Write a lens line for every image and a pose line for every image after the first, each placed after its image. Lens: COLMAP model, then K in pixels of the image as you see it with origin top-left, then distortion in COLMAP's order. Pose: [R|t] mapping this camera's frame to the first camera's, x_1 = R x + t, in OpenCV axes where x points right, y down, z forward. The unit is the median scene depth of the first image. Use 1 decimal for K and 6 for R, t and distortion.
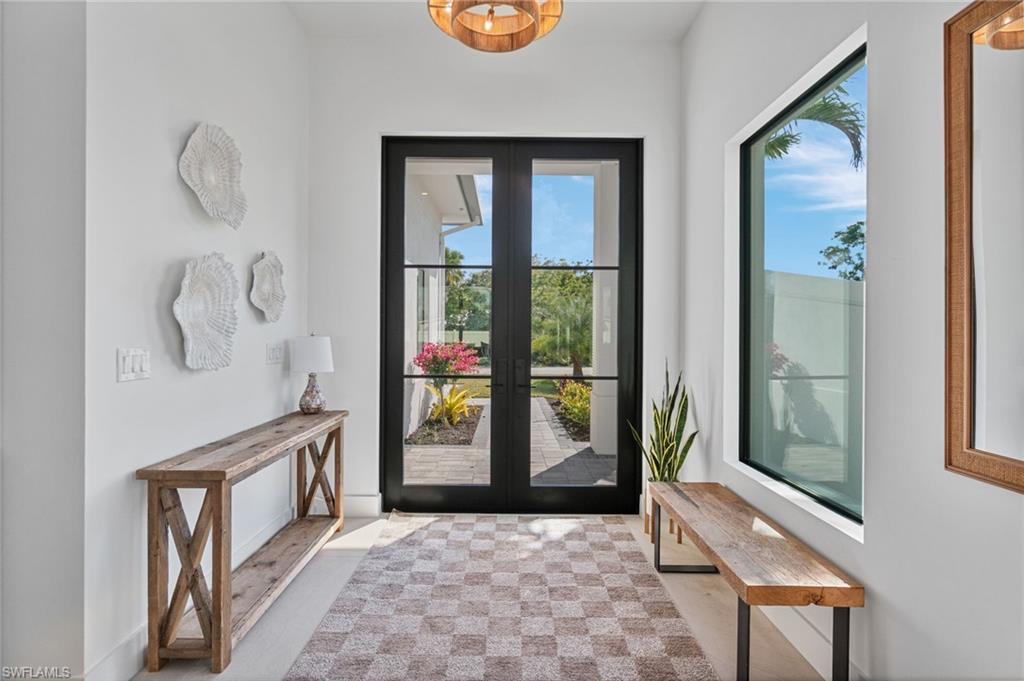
lens RADIAL K [[466.4, 0, 512.4], [0, 466.4, 332.1], [0, 0, 1]] dist [-0.000760, -0.000148]
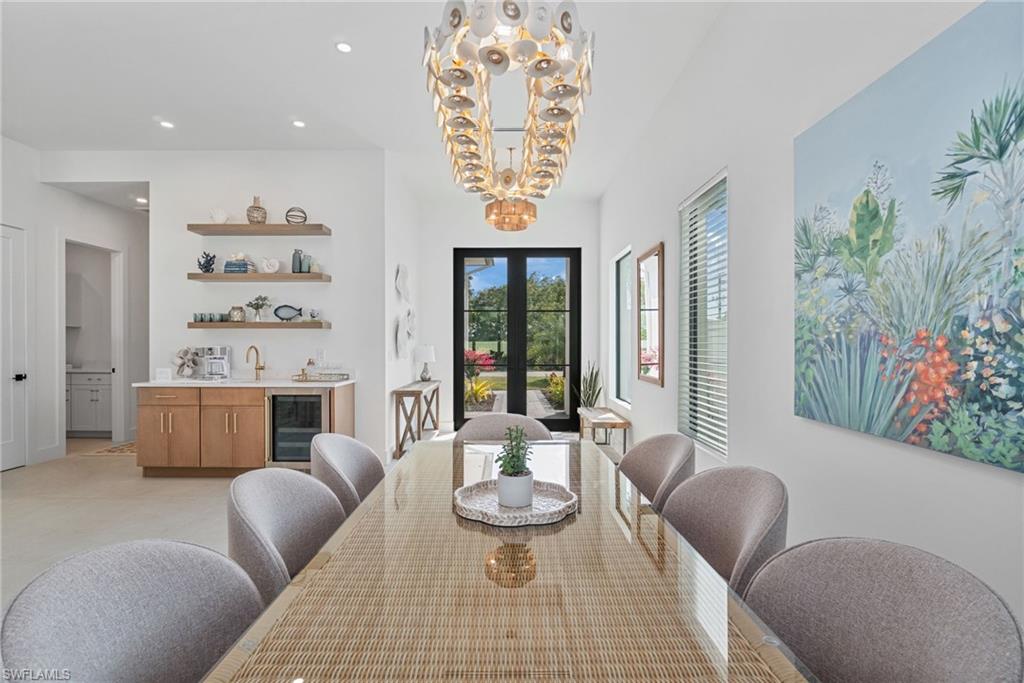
lens RADIAL K [[503.8, 0, 512.0], [0, 503.8, 341.5], [0, 0, 1]] dist [-0.000452, -0.000086]
pose [[0.999977, -0.006089, -0.002960, -0.018742], [0.006087, 0.999981, -0.000594, -0.005578], [0.002964, 0.000576, 0.999995, -1.249965]]
